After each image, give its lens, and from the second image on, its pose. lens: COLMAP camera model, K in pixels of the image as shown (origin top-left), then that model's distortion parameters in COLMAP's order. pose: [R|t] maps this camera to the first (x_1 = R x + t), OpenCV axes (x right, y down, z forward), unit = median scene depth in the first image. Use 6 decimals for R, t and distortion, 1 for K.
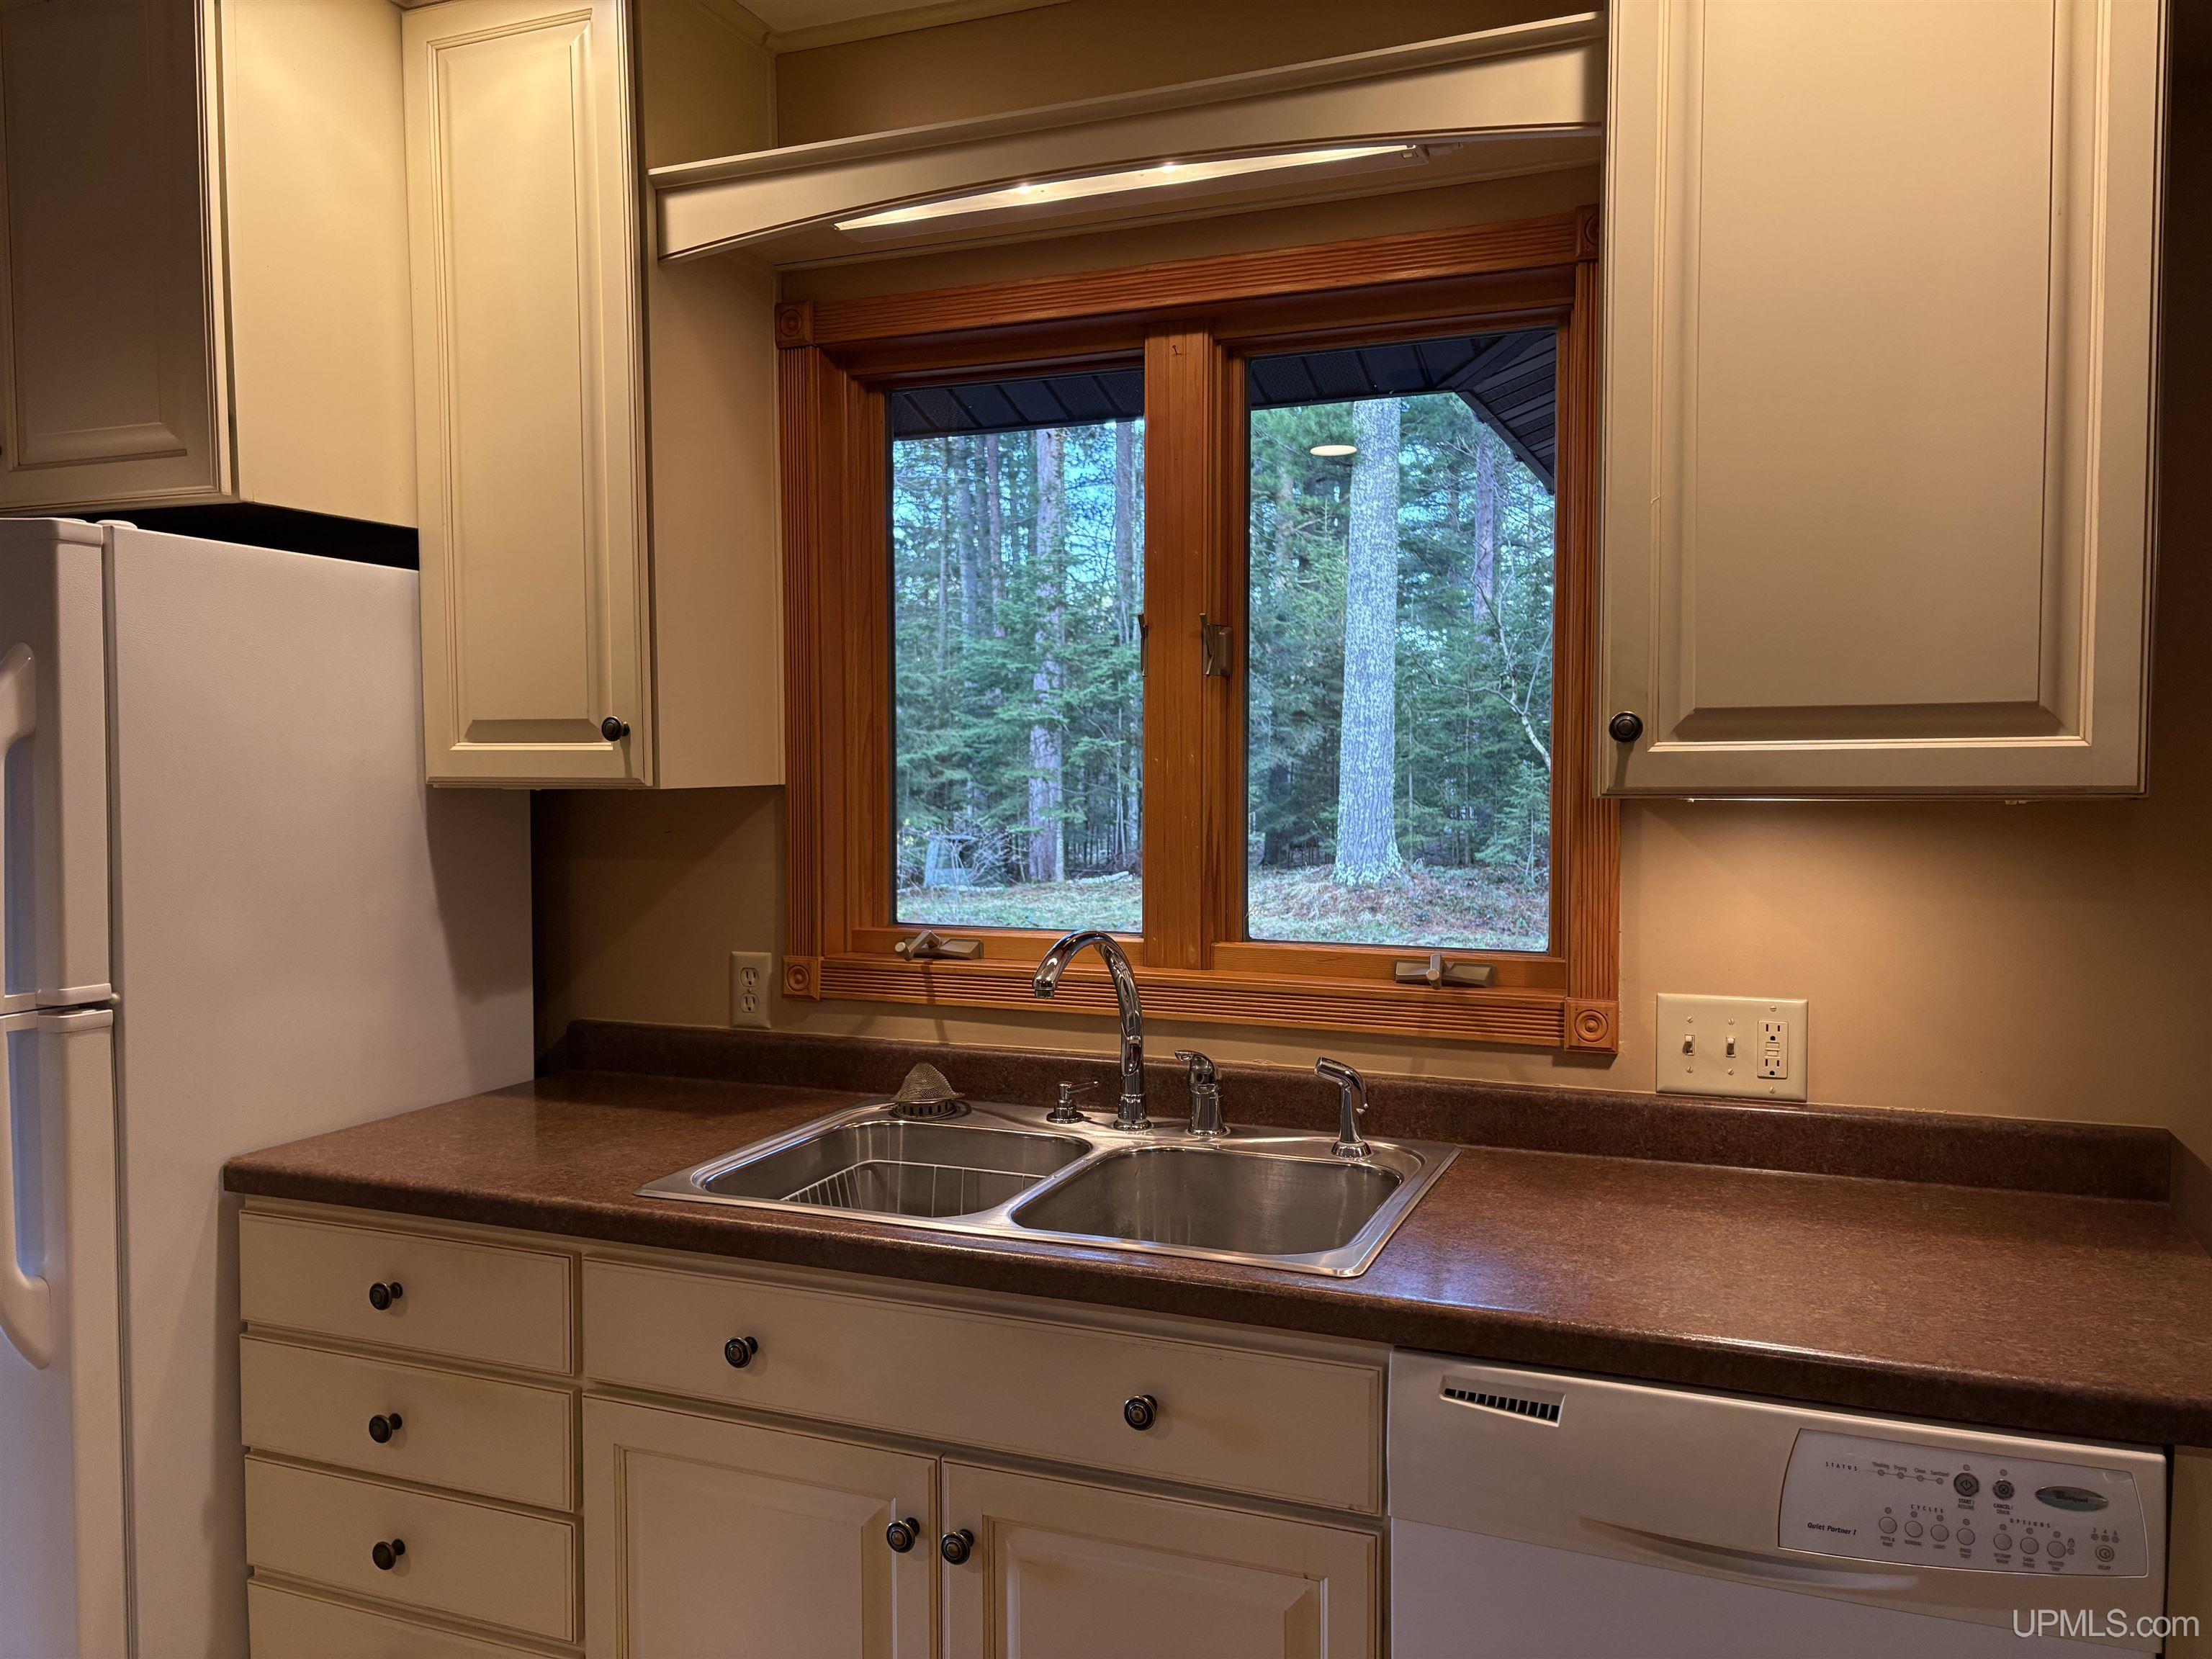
lens RADIAL K [[1679.2, 0, 1102.8], [0, 1679.2, 844.2], [0, 0, 1]] dist [0.091826, -0.111853]
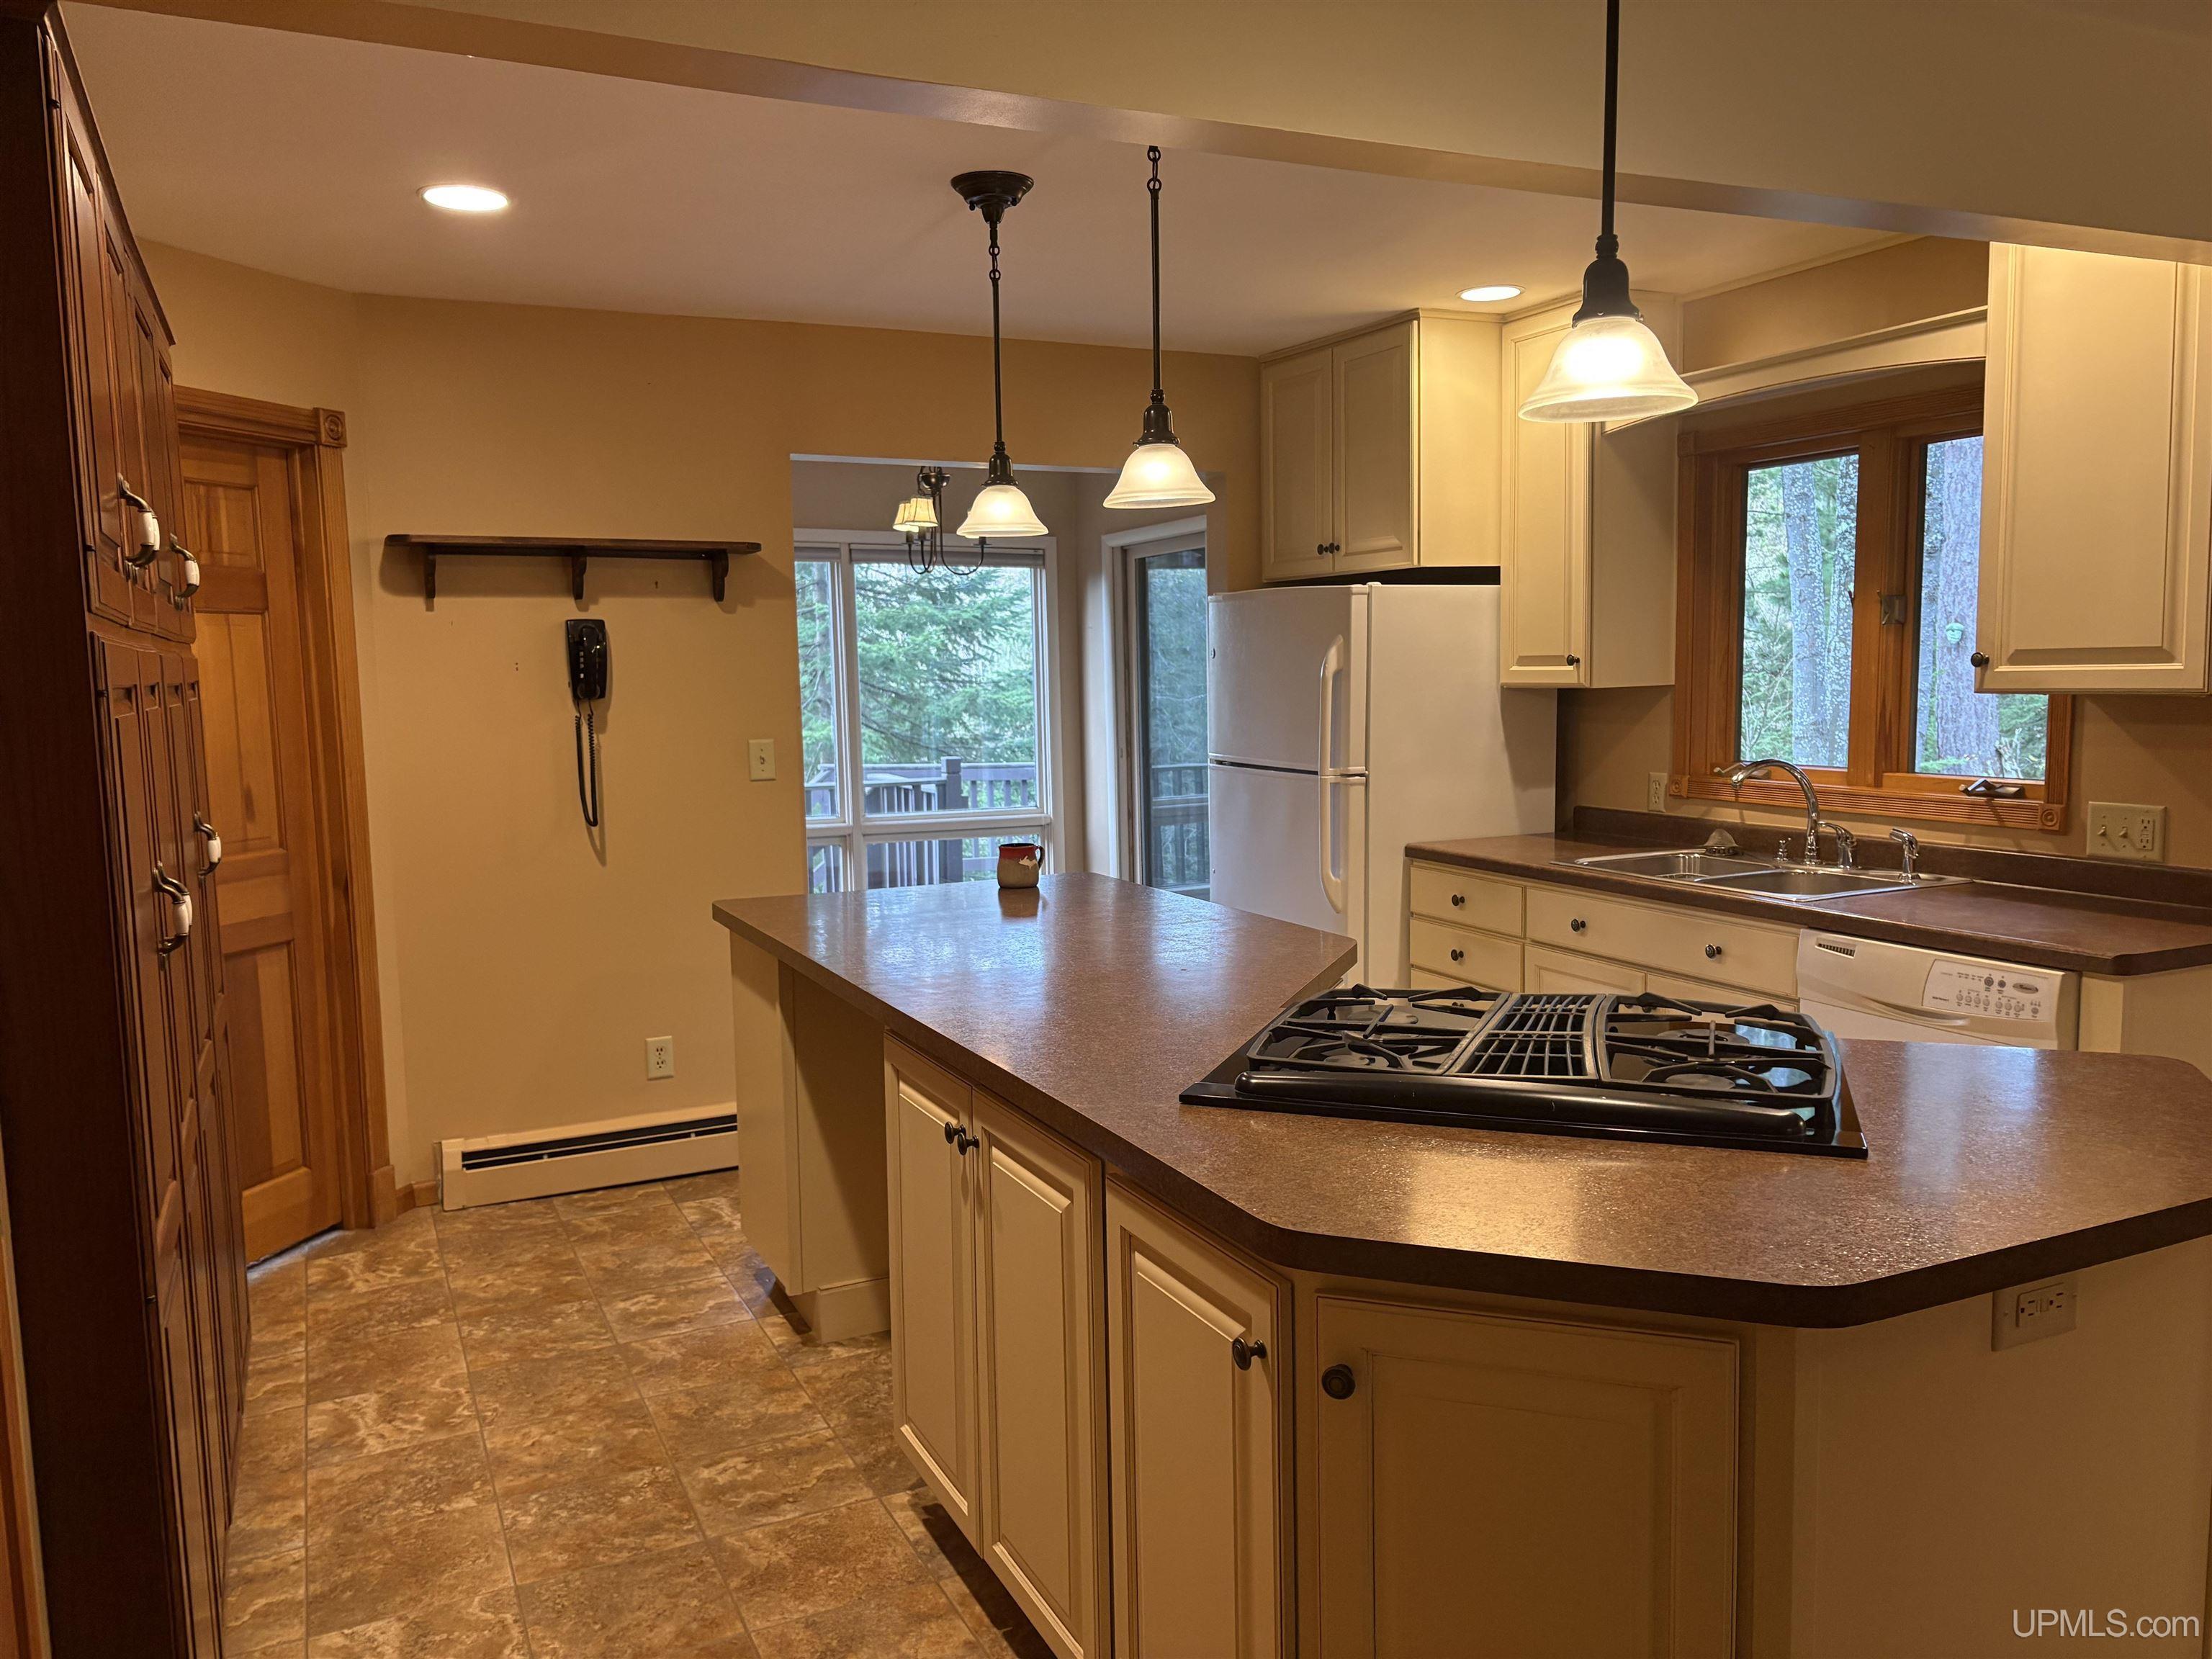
lens RADIAL K [[1679.2, 0, 1102.8], [0, 1679.2, 844.2], [0, 0, 1]] dist [0.091826, -0.111853]
pose [[0.736647, 0.061934, -0.673435, 0.742781], [-0.015089, 0.997055, 0.075192, 0.011997], [0.676109, -0.045228, 0.735412, -0.999431]]
